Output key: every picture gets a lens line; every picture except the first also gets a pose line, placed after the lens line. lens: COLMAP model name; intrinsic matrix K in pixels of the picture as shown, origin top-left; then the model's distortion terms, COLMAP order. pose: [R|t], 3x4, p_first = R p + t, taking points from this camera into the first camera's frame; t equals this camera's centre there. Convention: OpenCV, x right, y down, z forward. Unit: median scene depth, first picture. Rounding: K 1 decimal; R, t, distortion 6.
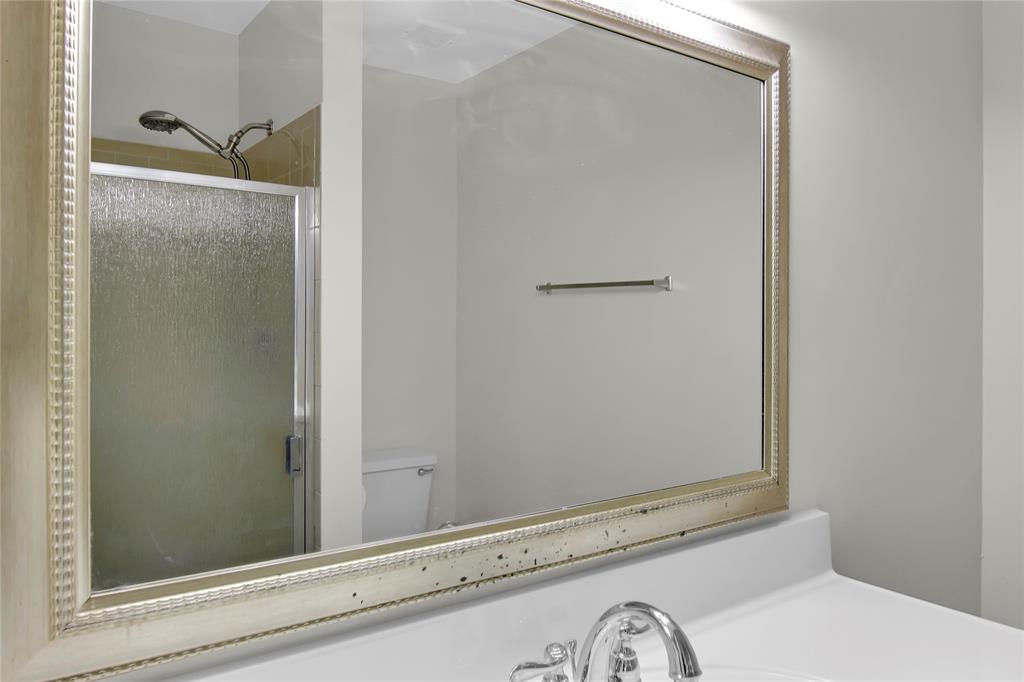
lens RADIAL K [[740.3, 0, 512.7], [0, 740.3, 335.5], [0, 0, 1]] dist [-0.005607, 0.000418]
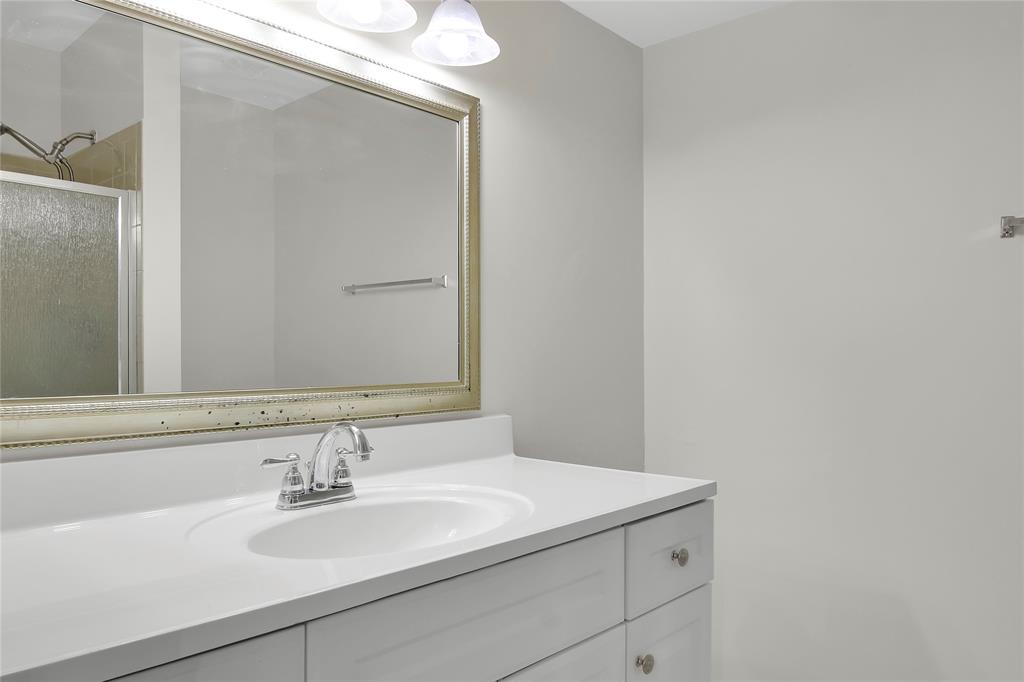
lens RADIAL K [[707.3, 0, 481.3], [0, 707.3, 342.9], [0, 0, 1]] dist [-0.003668, 0.001331]
pose [[0.981470, -0.002991, 0.191590, 0.101487], [0.005799, 0.999884, -0.014094, 0.116603], [-0.191526, 0.014944, 0.981374, -0.380983]]
